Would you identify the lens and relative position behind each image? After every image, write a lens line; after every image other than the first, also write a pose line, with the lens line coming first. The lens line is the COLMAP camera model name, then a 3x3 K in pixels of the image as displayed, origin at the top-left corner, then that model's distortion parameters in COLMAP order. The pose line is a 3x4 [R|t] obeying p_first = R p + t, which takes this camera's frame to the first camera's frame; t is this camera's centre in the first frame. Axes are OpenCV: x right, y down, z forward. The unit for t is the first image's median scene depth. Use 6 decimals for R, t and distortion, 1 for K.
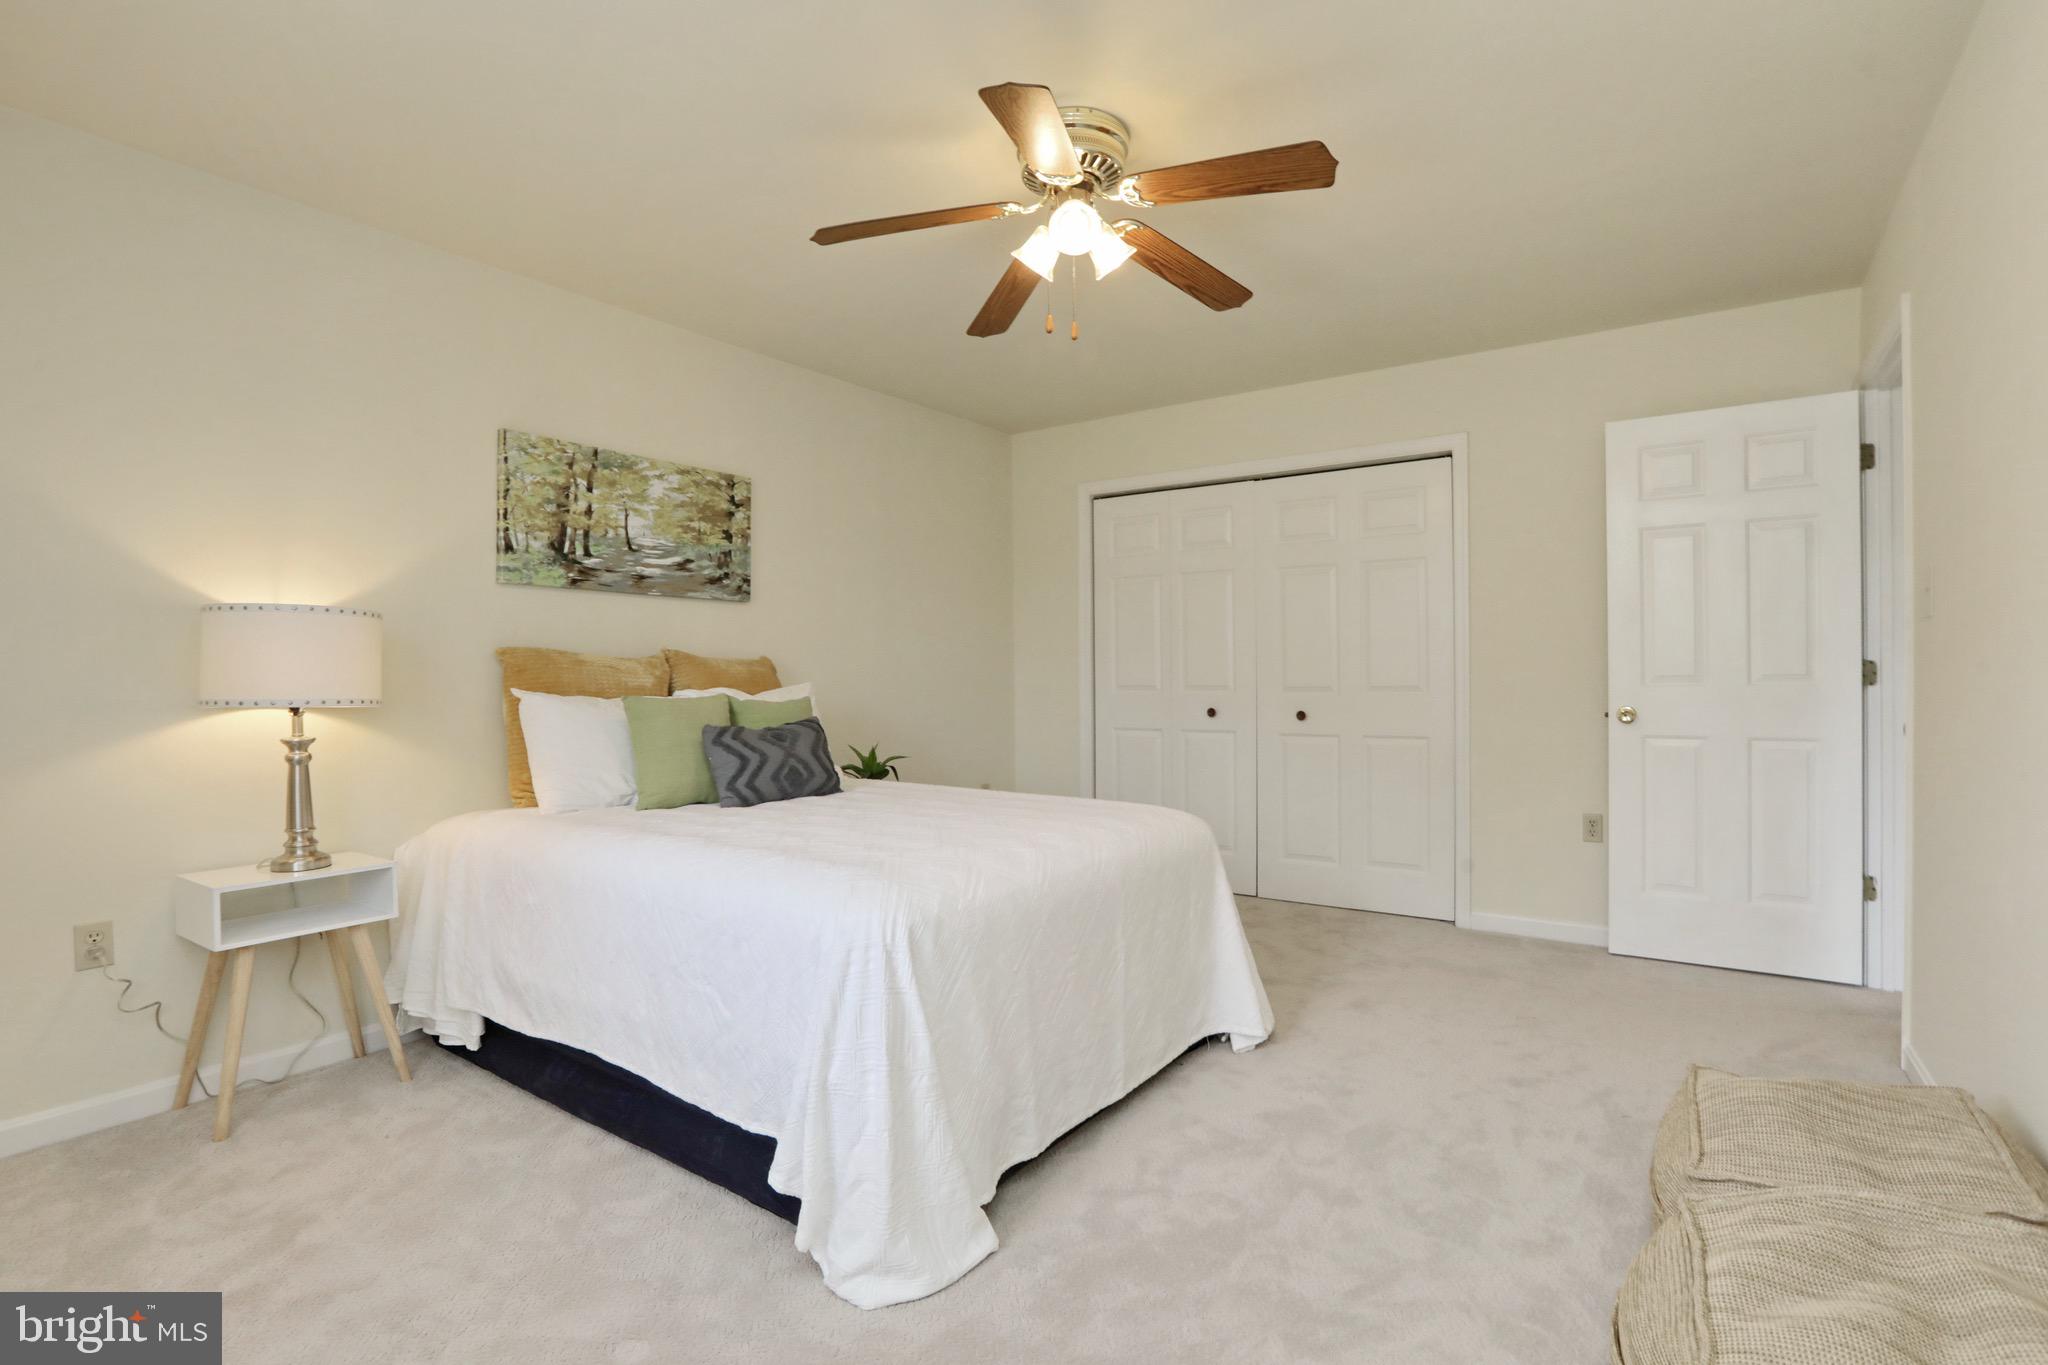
lens RADIAL K [[955.1, 0, 1037.7], [0, 955.1, 677.1], [0, 0, 1]] dist [-0.069324, 0.034946]
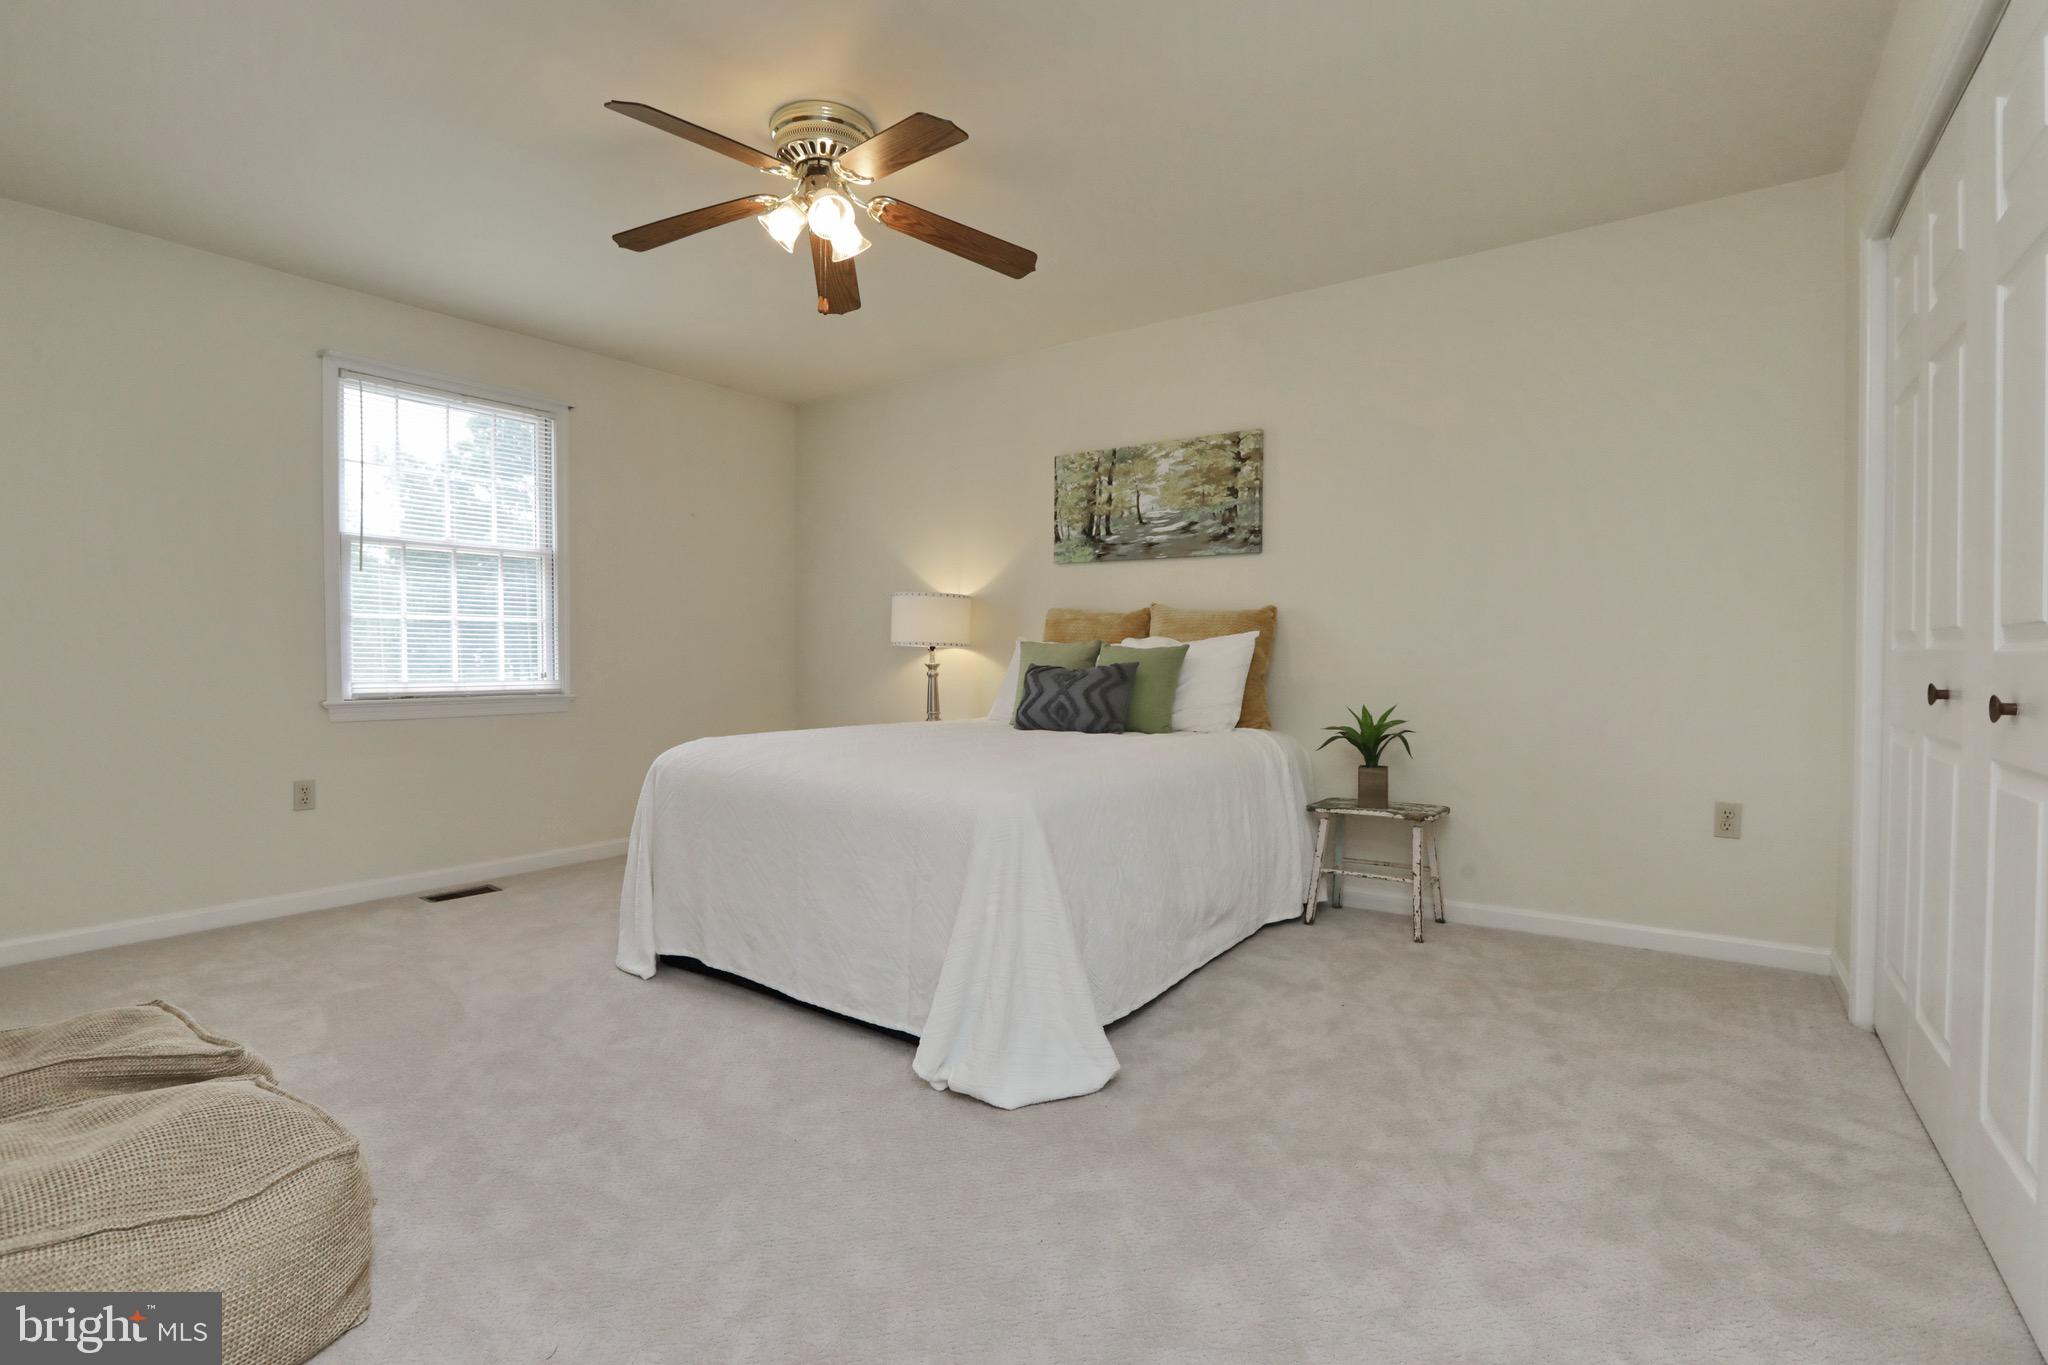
lens RADIAL K [[955.1, 0, 1037.7], [0, 955.1, 677.1], [0, 0, 1]] dist [-0.069324, 0.034946]
pose [[0.002601, 0.031179, -0.999510, 0.795253], [0.000143, 0.999514, 0.031180, 0.024128], [0.999997, -0.000224, 0.002595, 0.858810]]
